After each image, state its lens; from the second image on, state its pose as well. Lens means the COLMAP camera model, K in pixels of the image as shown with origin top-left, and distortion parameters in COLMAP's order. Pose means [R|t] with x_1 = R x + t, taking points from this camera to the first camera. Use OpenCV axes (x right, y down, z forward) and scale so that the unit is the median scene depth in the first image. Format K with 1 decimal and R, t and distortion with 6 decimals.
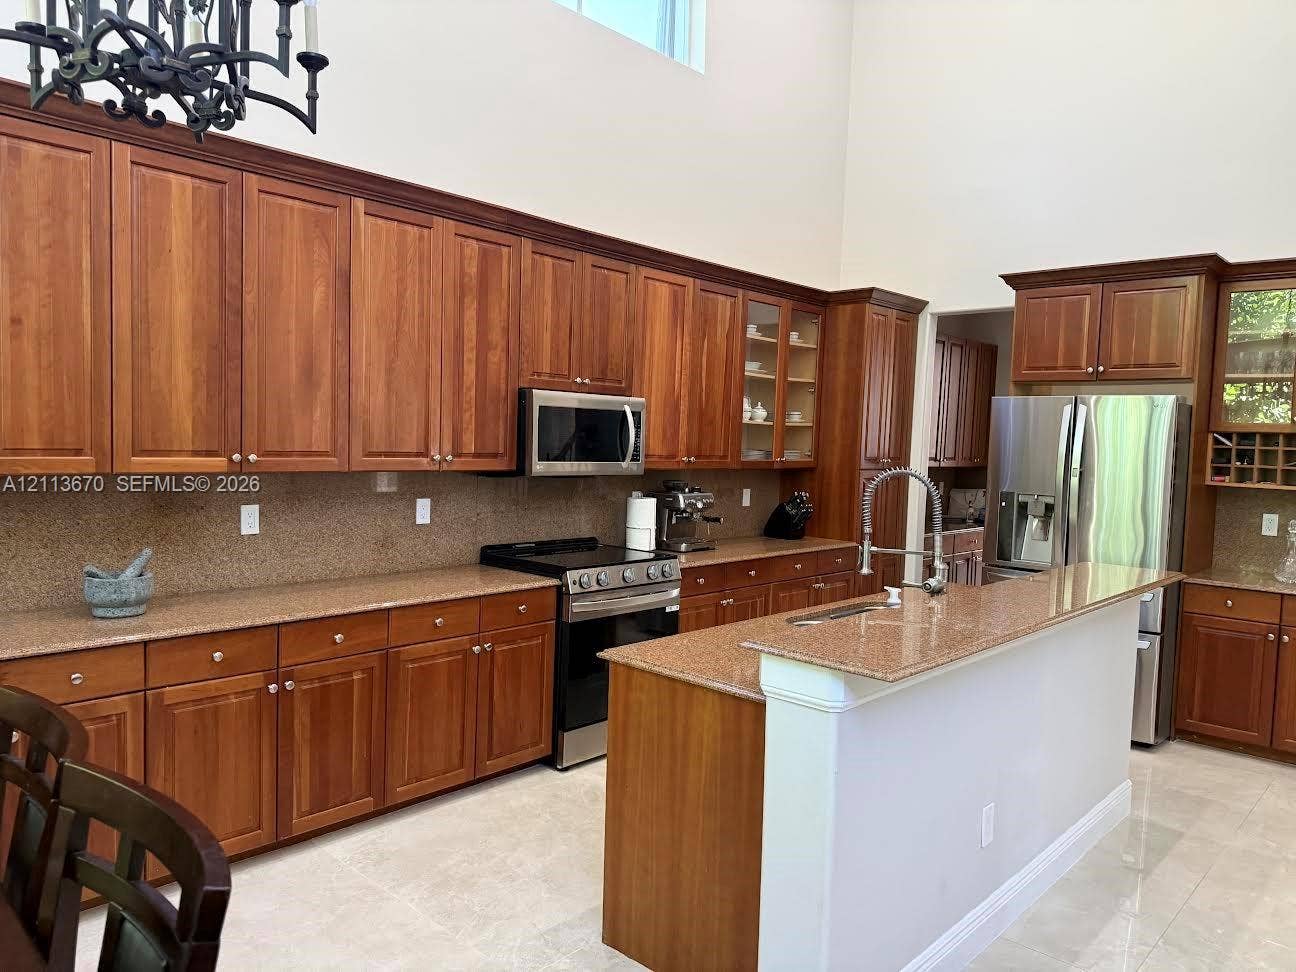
lens RADIAL K [[917.1, 0, 648.0], [0, 917.1, 486.0], [0, 0, 1]] dist [0.084047, -0.112832]
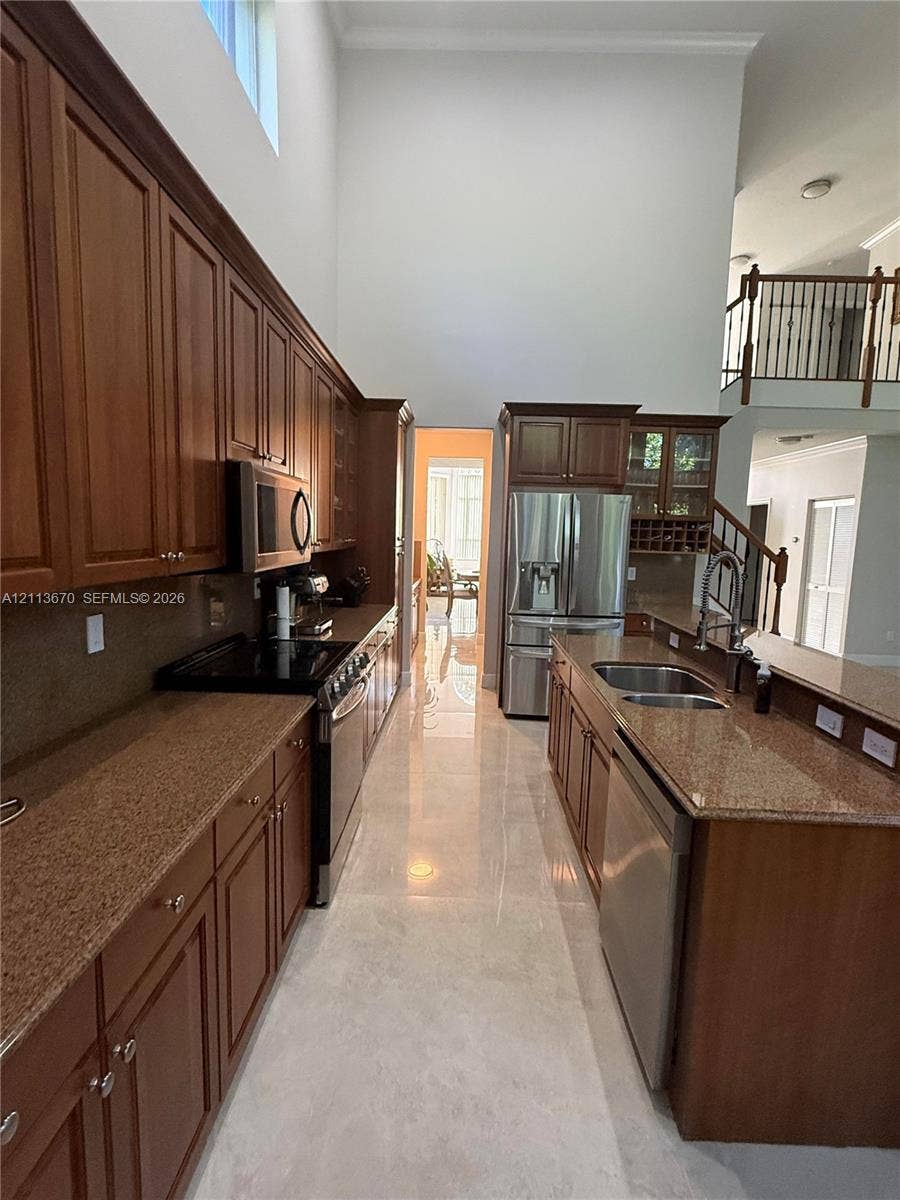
lens RADIAL K [[584.0, 0, 450.0], [0, 584.0, 600.0], [0, 0, 1]] dist [-0.000879, -0.000478]
pose [[0.757515, -0.087508, 0.646926, -0.304280], [0.031837, 0.994748, 0.097278, -0.029403], [-0.652041, -0.053093, 0.756322, 0.466191]]
